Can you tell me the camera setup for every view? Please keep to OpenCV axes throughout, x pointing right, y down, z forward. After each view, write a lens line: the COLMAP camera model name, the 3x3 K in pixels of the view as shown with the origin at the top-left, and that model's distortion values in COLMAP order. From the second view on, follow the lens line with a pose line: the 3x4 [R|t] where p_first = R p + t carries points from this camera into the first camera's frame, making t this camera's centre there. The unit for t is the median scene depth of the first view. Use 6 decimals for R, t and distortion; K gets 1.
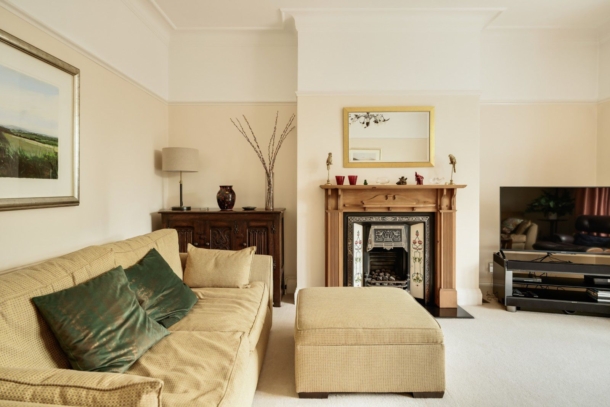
lens RADIAL K [[341.7, 0, 304.8], [0, 341.7, 192.3], [0, 0, 1]] dist [-0.000181, 0.000860]
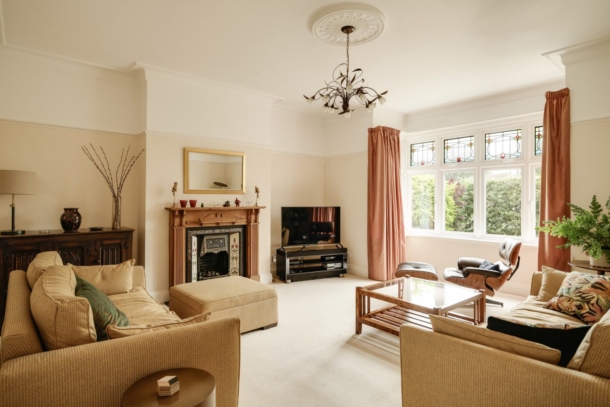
lens RADIAL K [[341.7, 0, 304.8], [0, 341.7, 192.3], [0, 0, 1]] dist [-0.000181, 0.000860]
pose [[0.758210, 0.017128, 0.651786, -0.391974], [0.002035, 0.999588, -0.028635, -0.039314], [-0.652007, 0.023038, 0.757862, -0.290237]]
